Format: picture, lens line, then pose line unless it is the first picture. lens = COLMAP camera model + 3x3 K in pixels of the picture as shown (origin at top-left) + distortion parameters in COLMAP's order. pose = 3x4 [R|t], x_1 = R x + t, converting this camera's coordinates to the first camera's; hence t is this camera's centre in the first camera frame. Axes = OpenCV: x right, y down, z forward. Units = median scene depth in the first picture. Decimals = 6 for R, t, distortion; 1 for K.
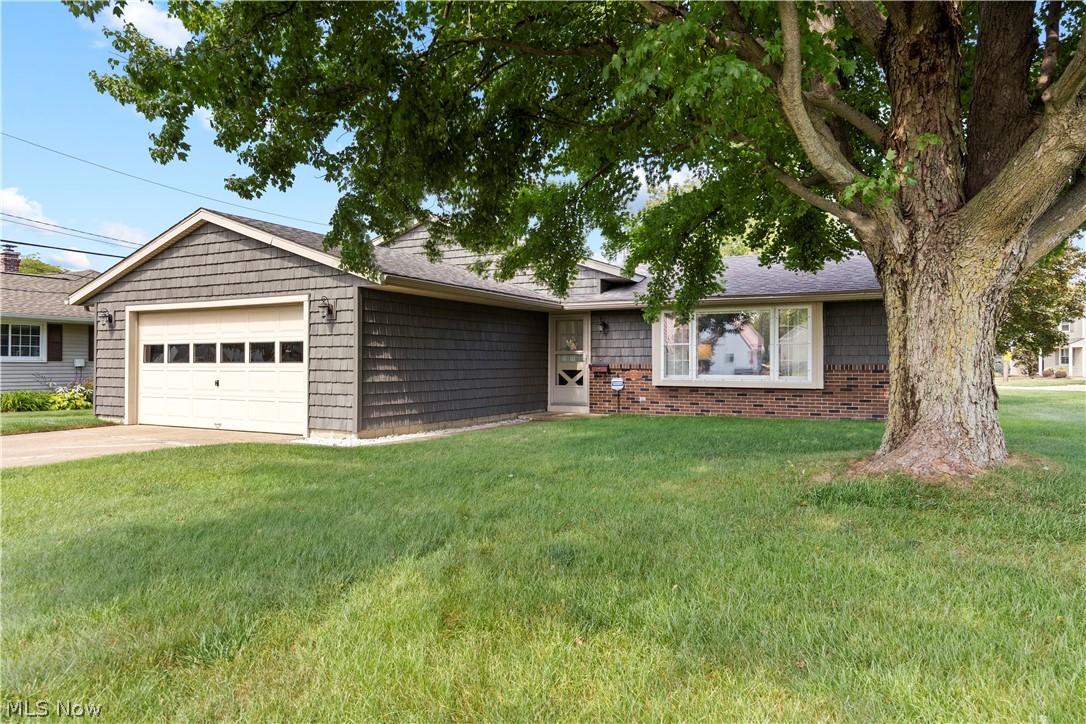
lens RADIAL K [[718.6, 0, 541.8], [0, 718.6, 356.9], [0, 0, 1]] dist [0.002242, 0.002476]
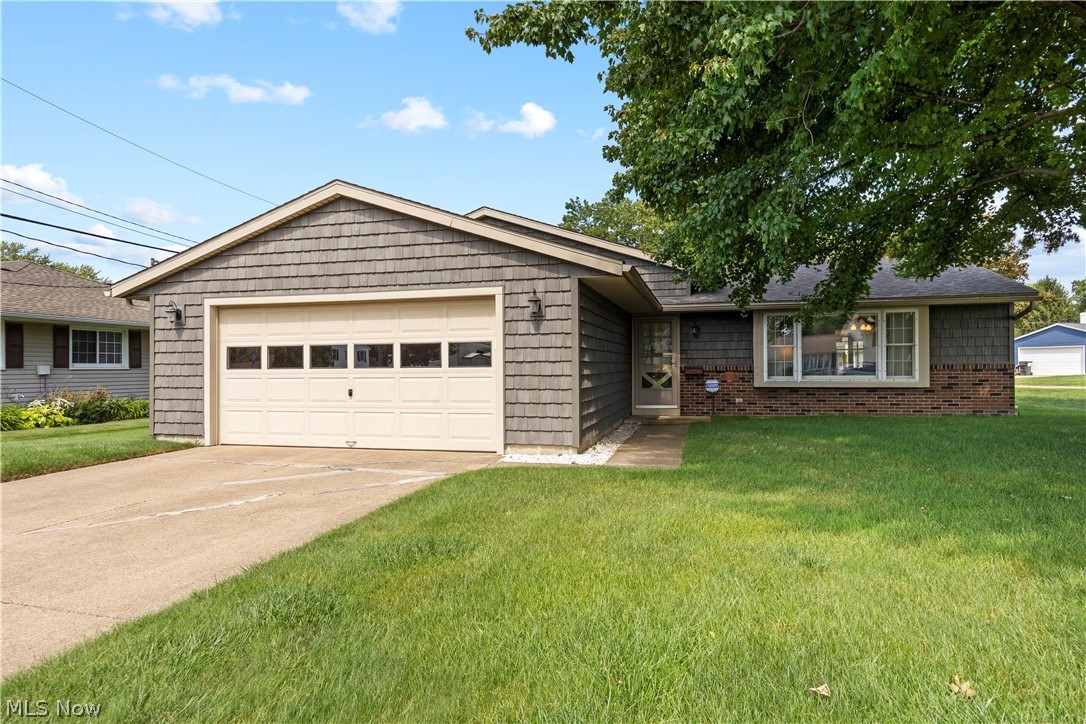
lens RADIAL K [[645.1, 0, 544.6], [0, 645.1, 368.5], [0, 0, 1]] dist [0.002997, -0.002002]
pose [[0.971037, -0.009549, 0.238738, -0.388269], [0.006688, 0.999896, 0.012791, 0.000469], [-0.238836, -0.010824, 0.971000, 0.208938]]
